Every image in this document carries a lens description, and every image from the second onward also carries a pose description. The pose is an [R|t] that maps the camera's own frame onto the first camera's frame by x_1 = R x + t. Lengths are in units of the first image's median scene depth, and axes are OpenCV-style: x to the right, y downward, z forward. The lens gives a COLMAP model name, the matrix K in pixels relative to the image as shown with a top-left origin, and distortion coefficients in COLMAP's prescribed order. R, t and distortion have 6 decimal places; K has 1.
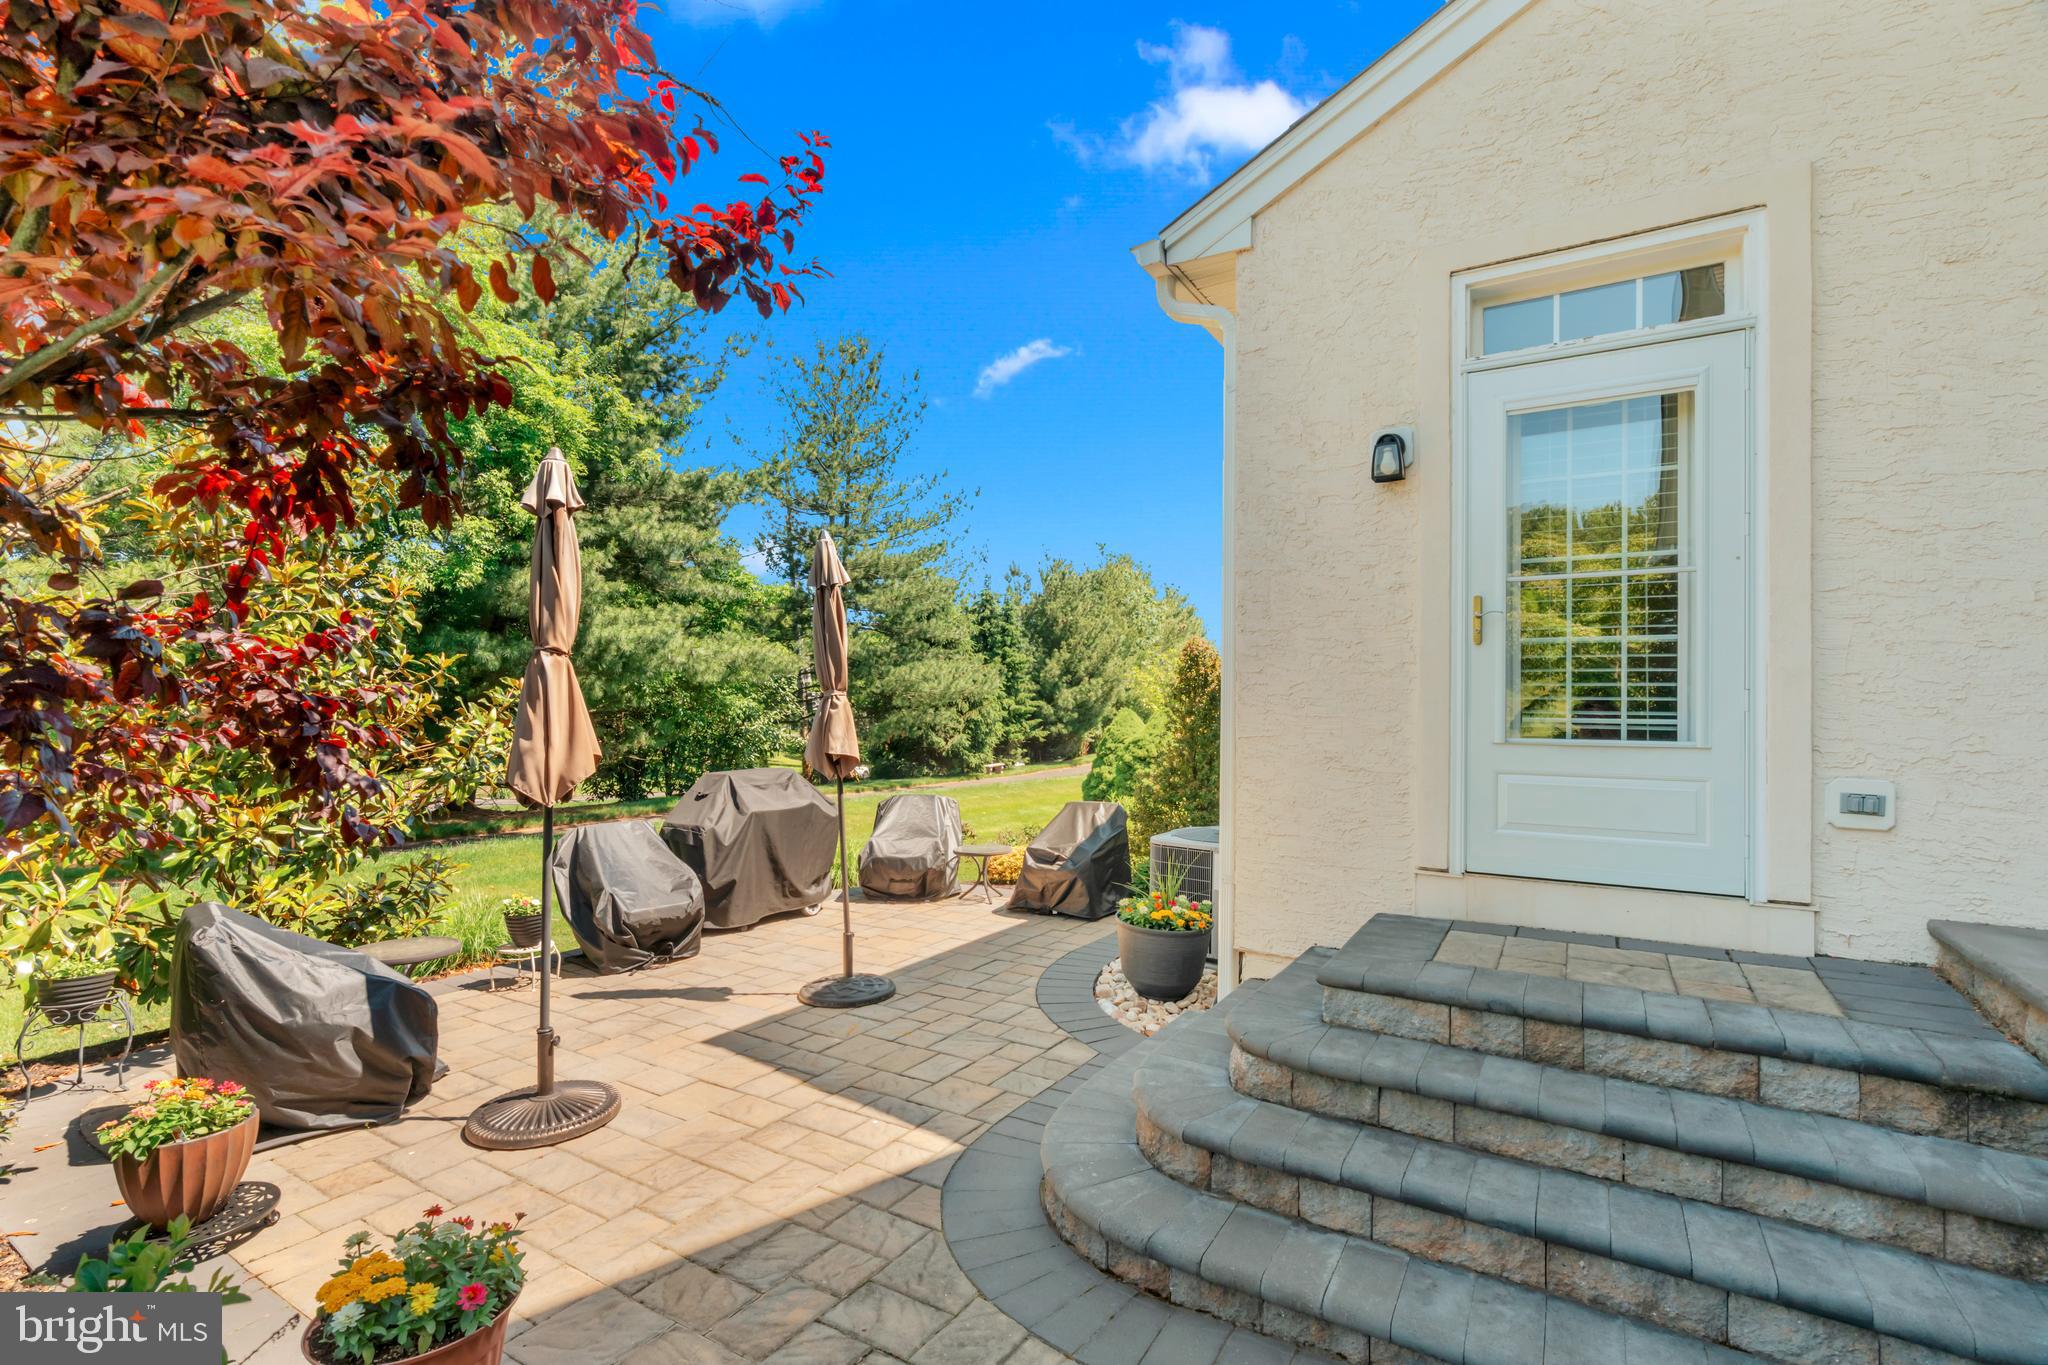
lens RADIAL K [[937.9, 0, 1022.4], [0, 937.9, 695.3], [0, 0, 1]] dist [-0.002235, 0.000410]
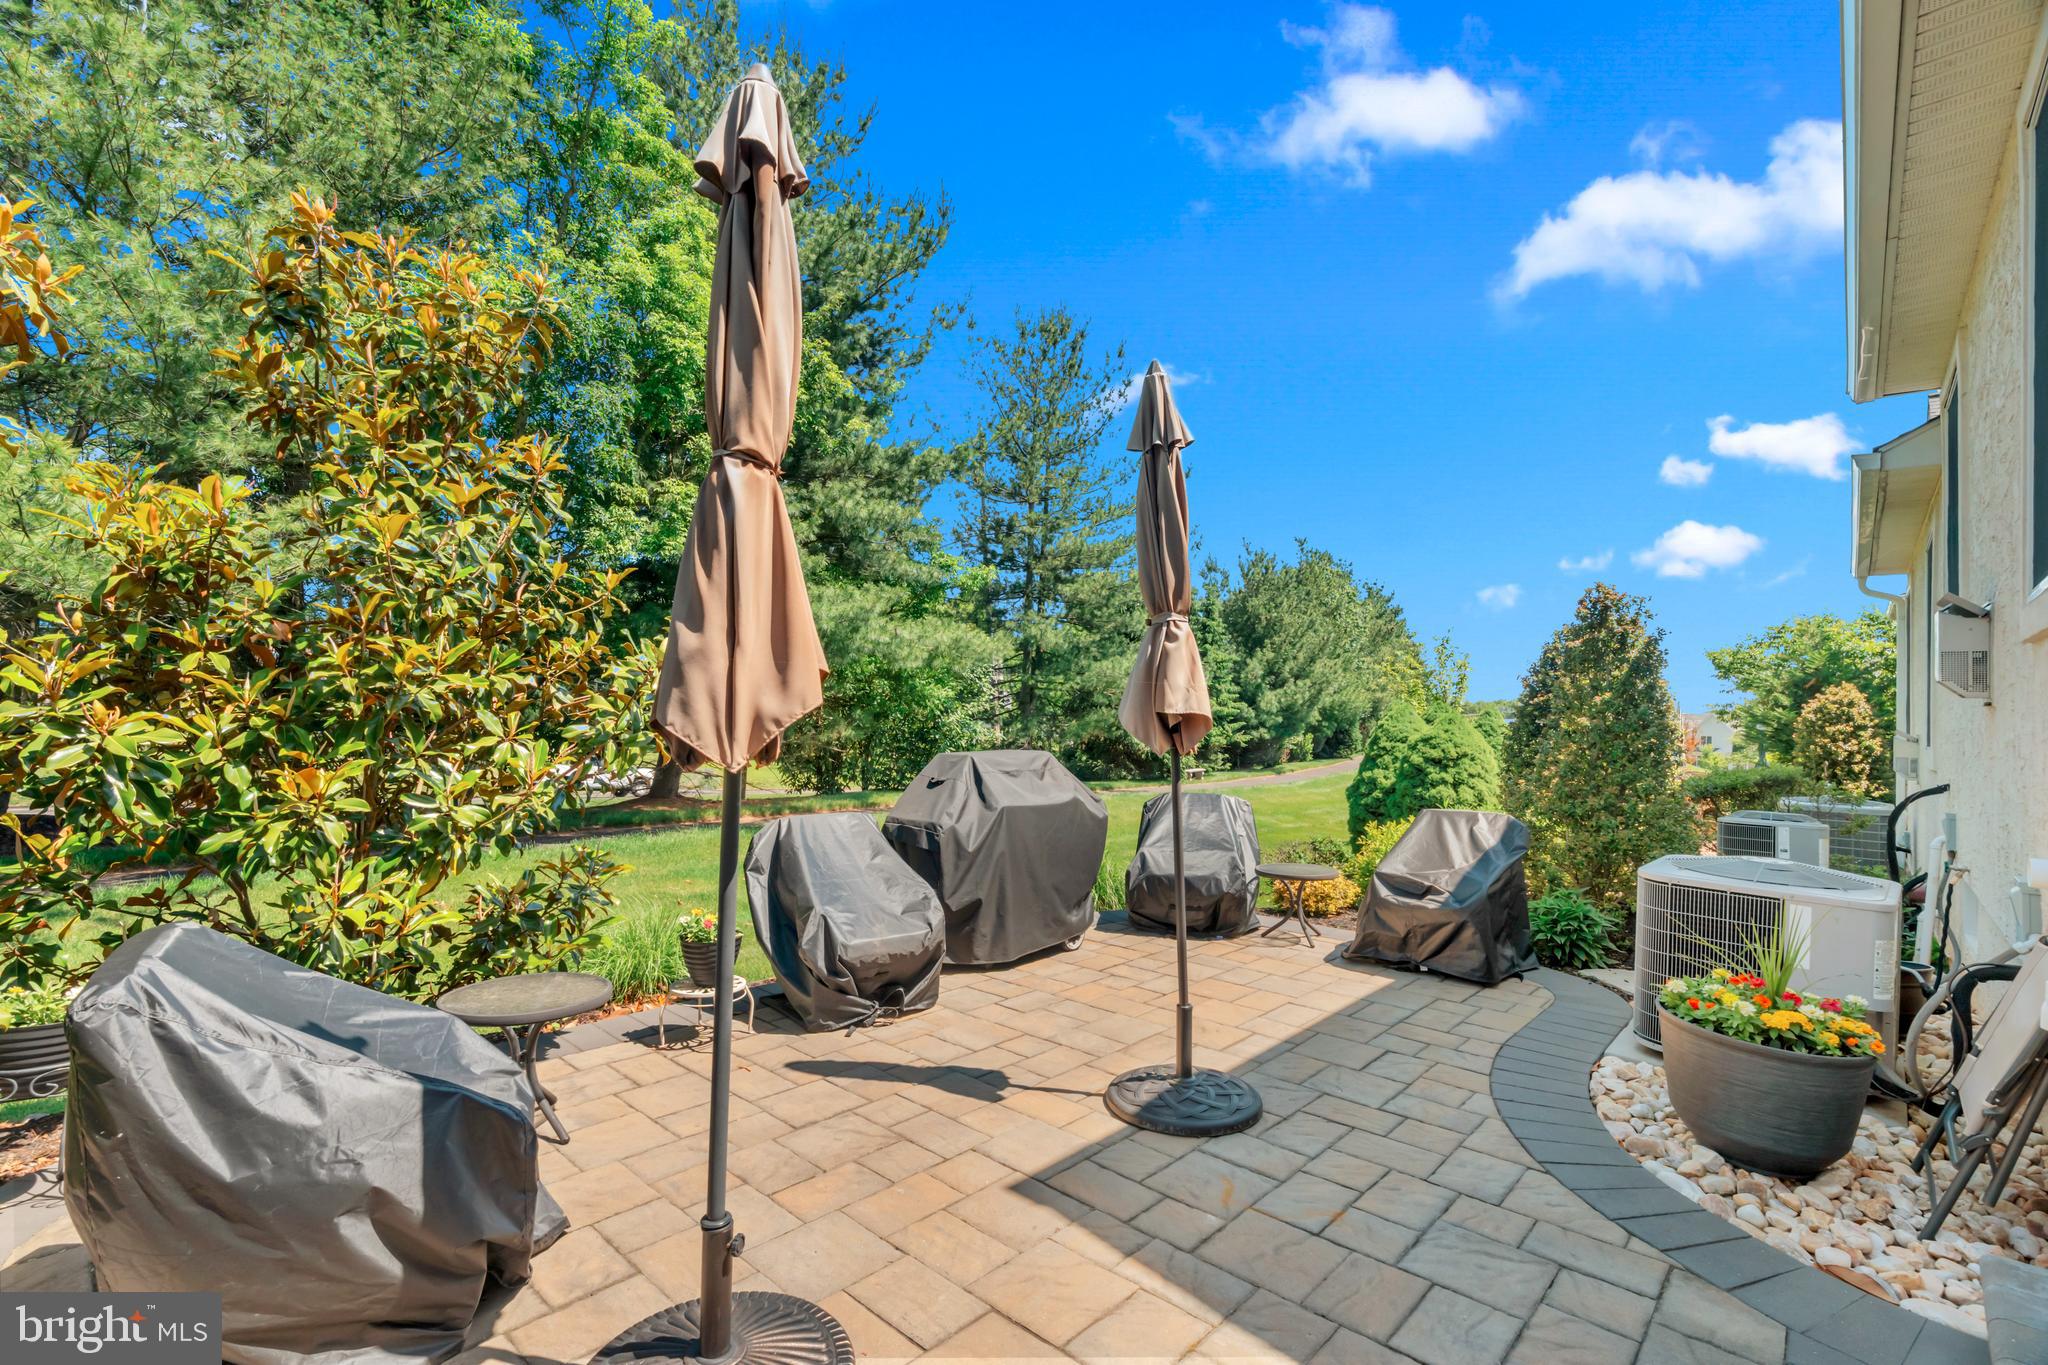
lens RADIAL K [[937.9, 0, 1027.1], [0, 937.9, 685.1], [0, 0, 1]] dist [-0.002235, 0.000410]
pose [[0.983132, 0.012415, -0.182478, -0.136617], [-0.015572, 0.999753, -0.015877, 0.040622], [0.182236, 0.018451, 0.983082, 0.281086]]
